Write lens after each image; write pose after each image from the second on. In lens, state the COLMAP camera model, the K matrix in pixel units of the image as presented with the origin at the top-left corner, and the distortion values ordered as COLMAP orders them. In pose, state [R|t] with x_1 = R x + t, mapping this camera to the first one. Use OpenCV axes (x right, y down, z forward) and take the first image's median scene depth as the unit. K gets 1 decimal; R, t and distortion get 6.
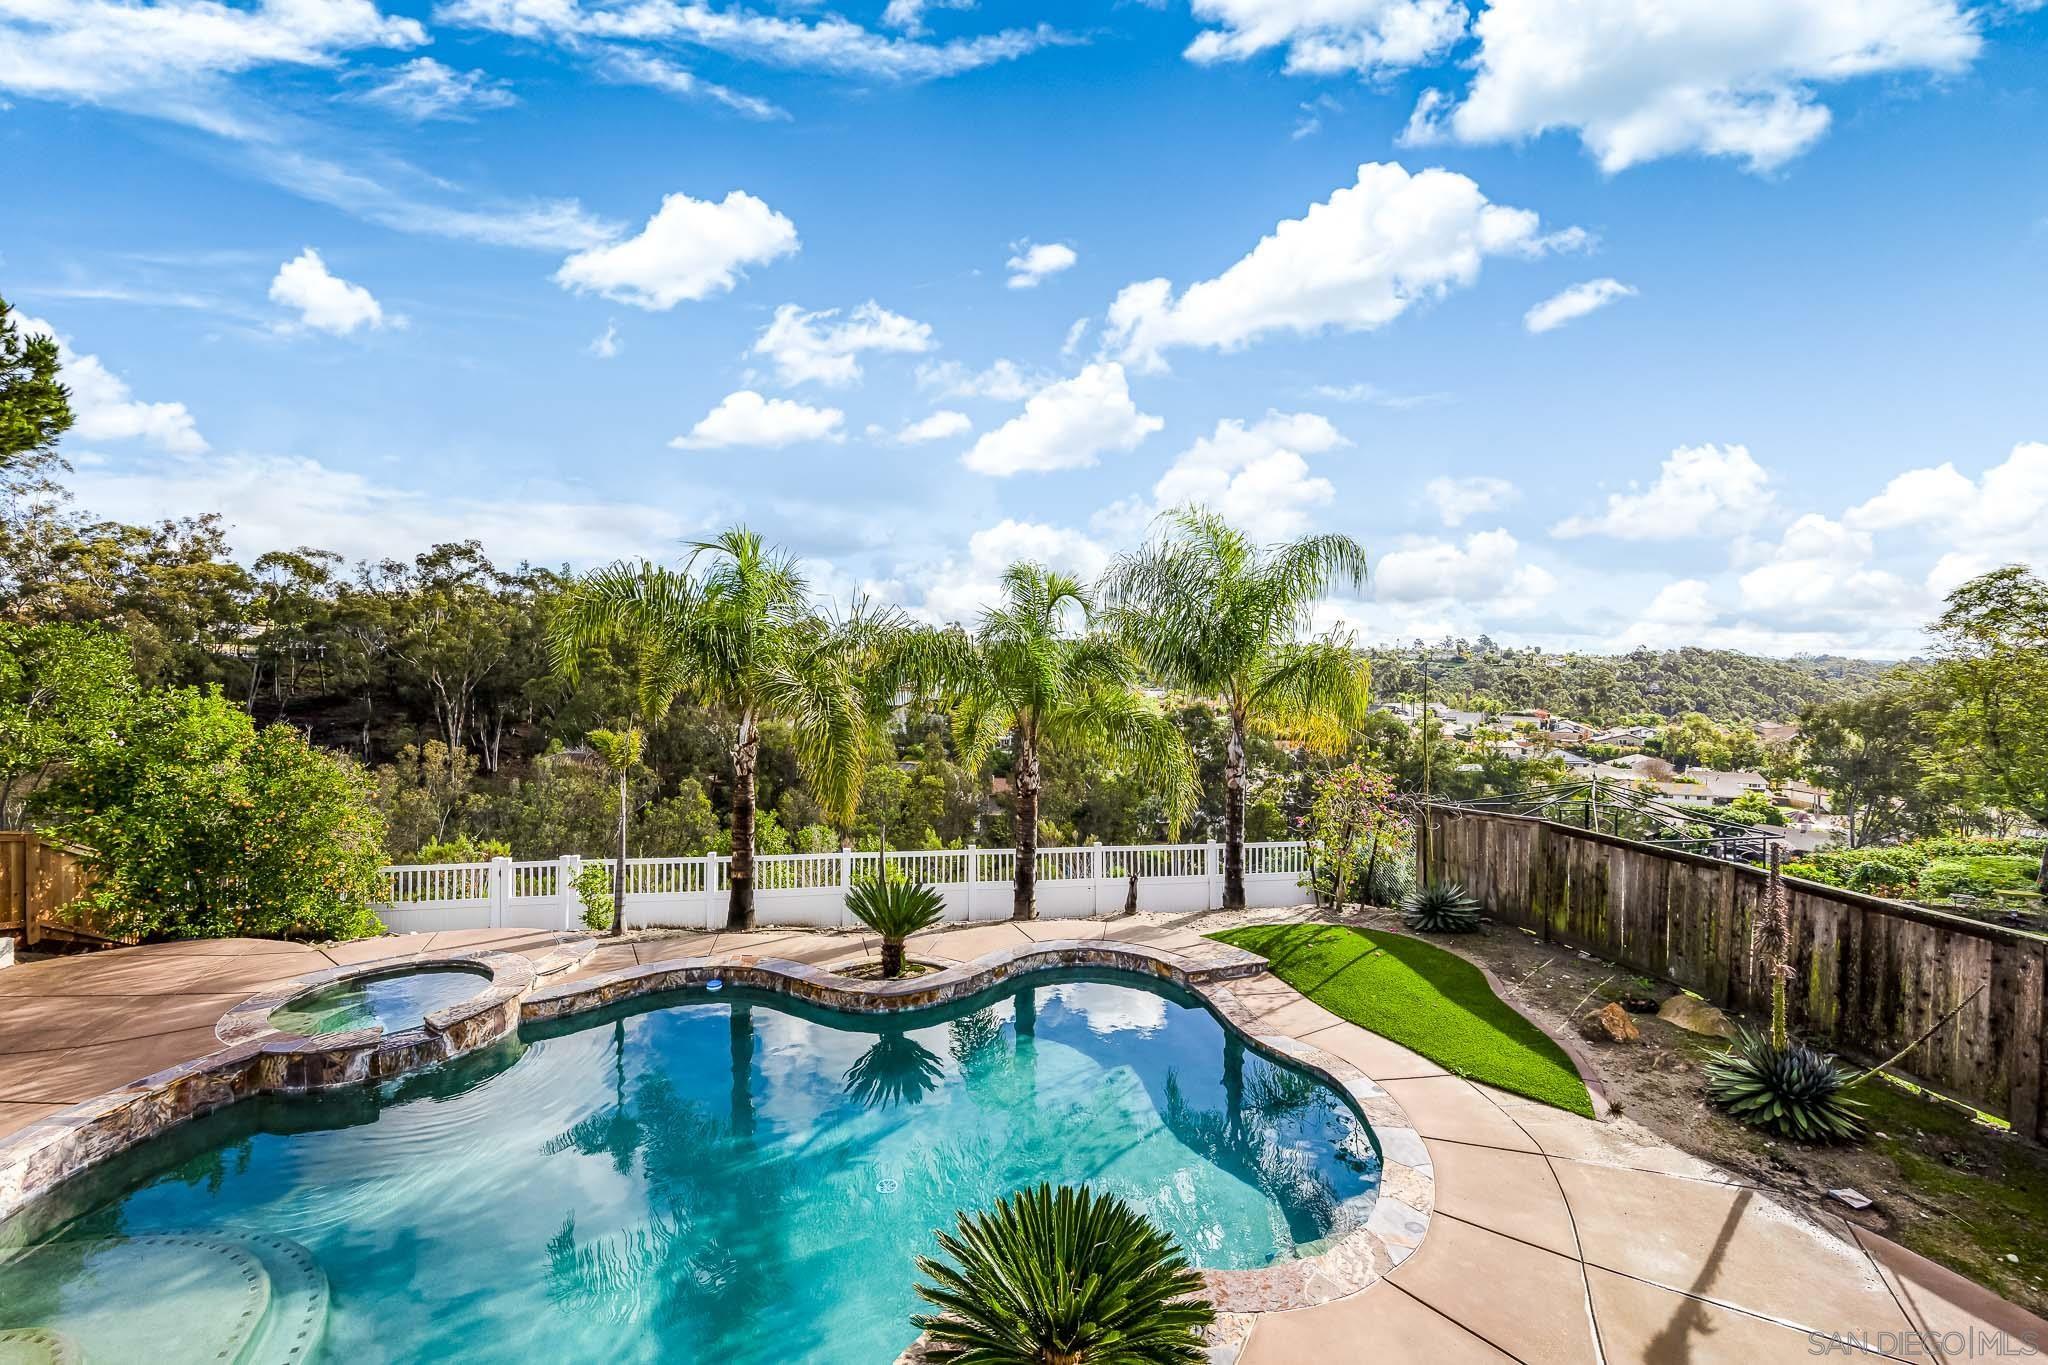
lens RADIAL K [[812.3, 0, 1009.9], [0, 812.3, 666.1], [0, 0, 1]] dist [0.001658, -0.000152]
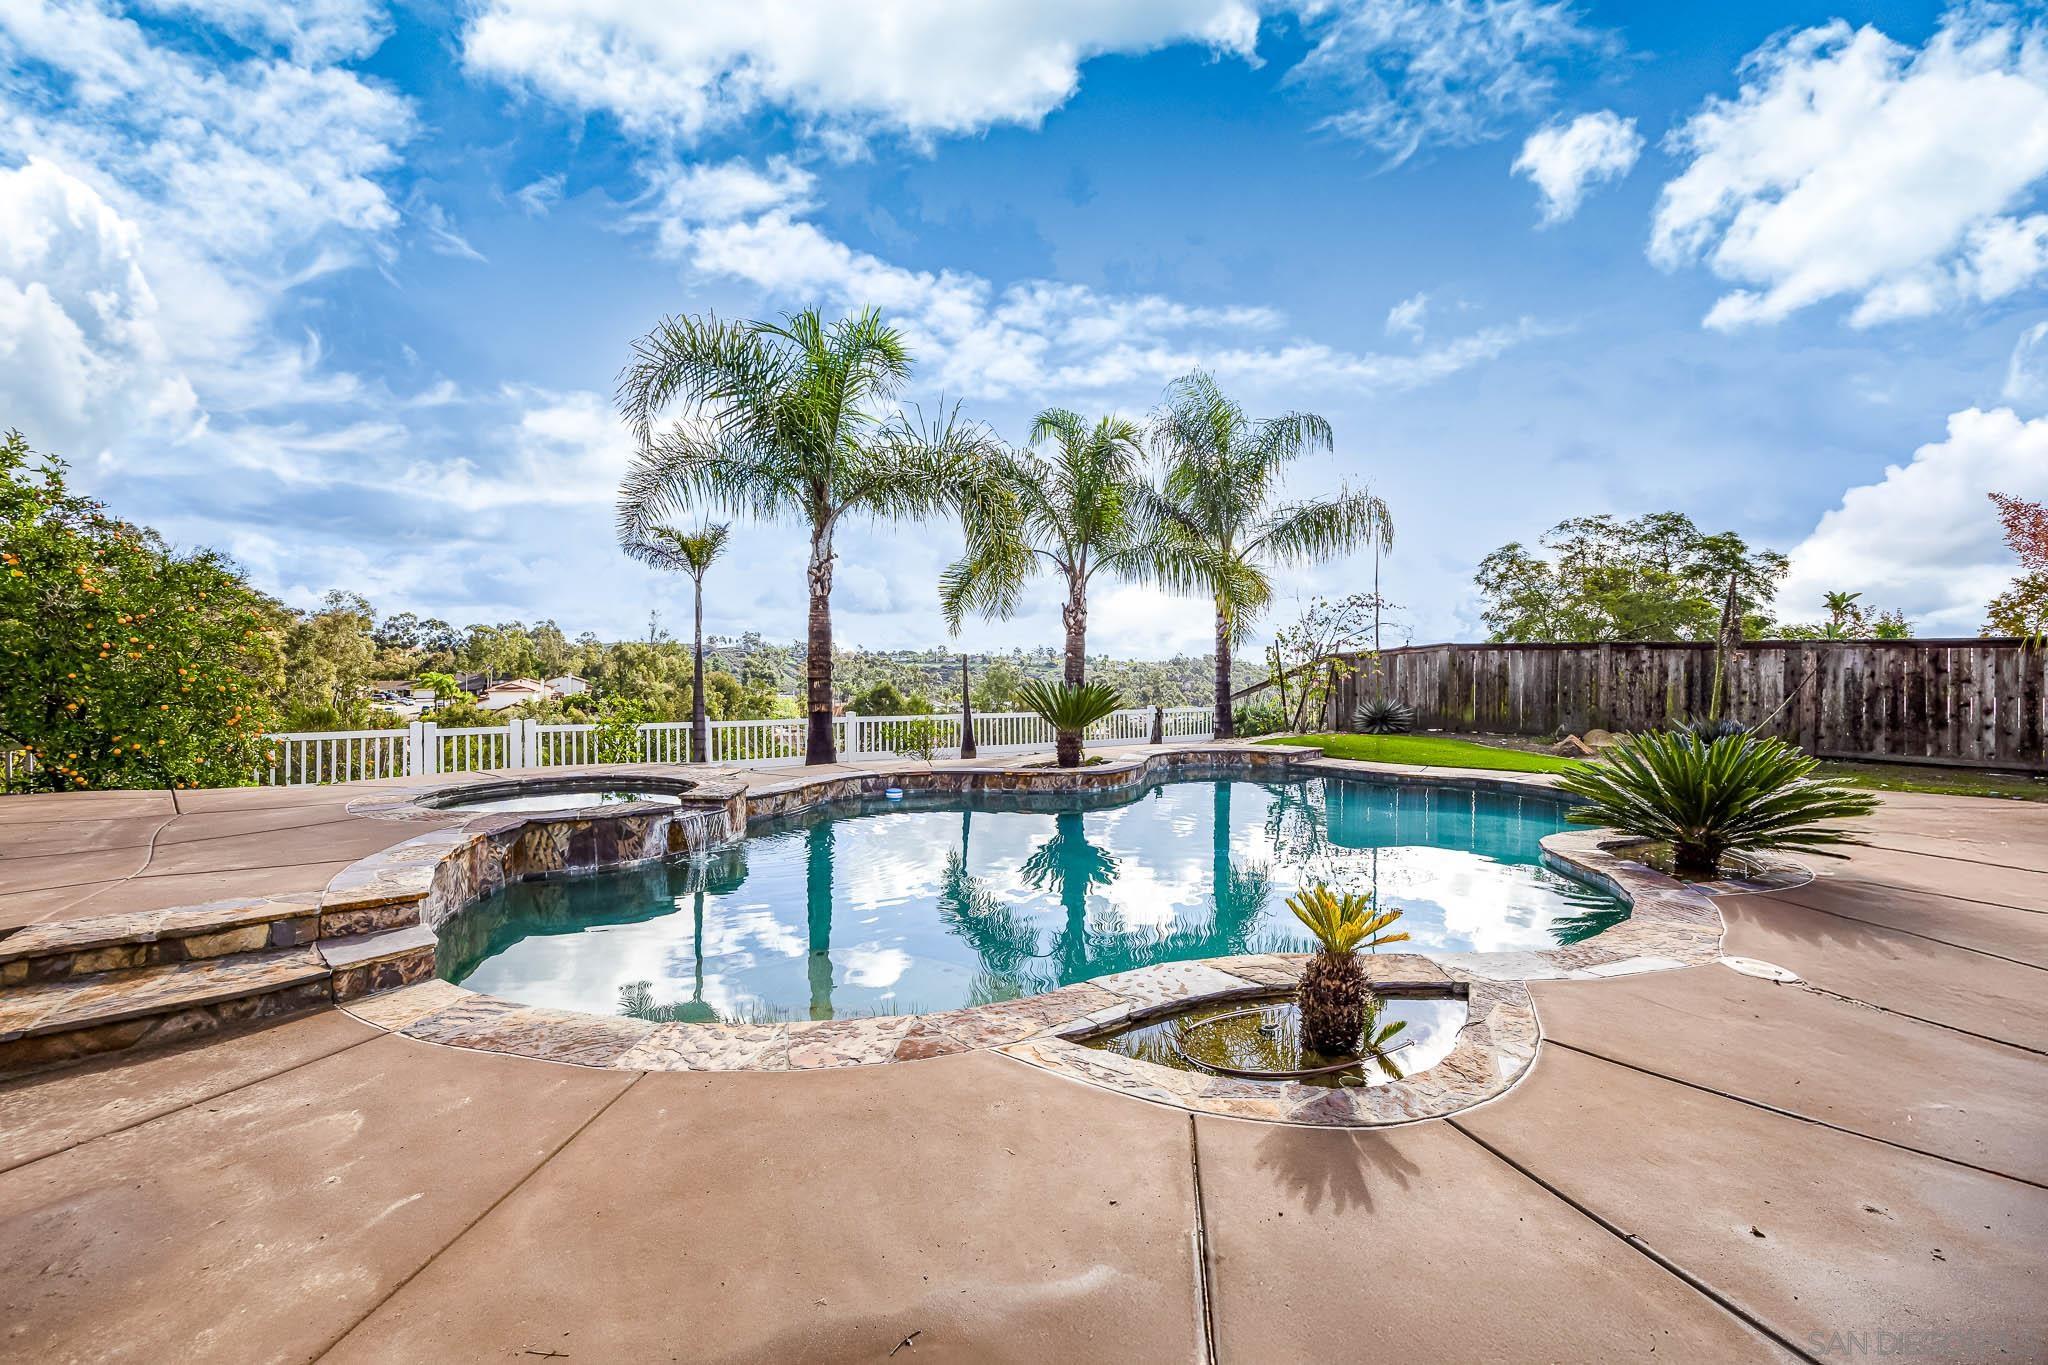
lens RADIAL K [[812.3, 0, 1009.9], [0, 812.3, 666.1], [0, 0, 1]] dist [0.001658, -0.000152]
pose [[0.898871, -0.003080, 0.438203, -0.705802], [0.005927, 0.999969, -0.005129, 0.288293], [-0.438174, 0.007208, 0.898861, 0.163854]]
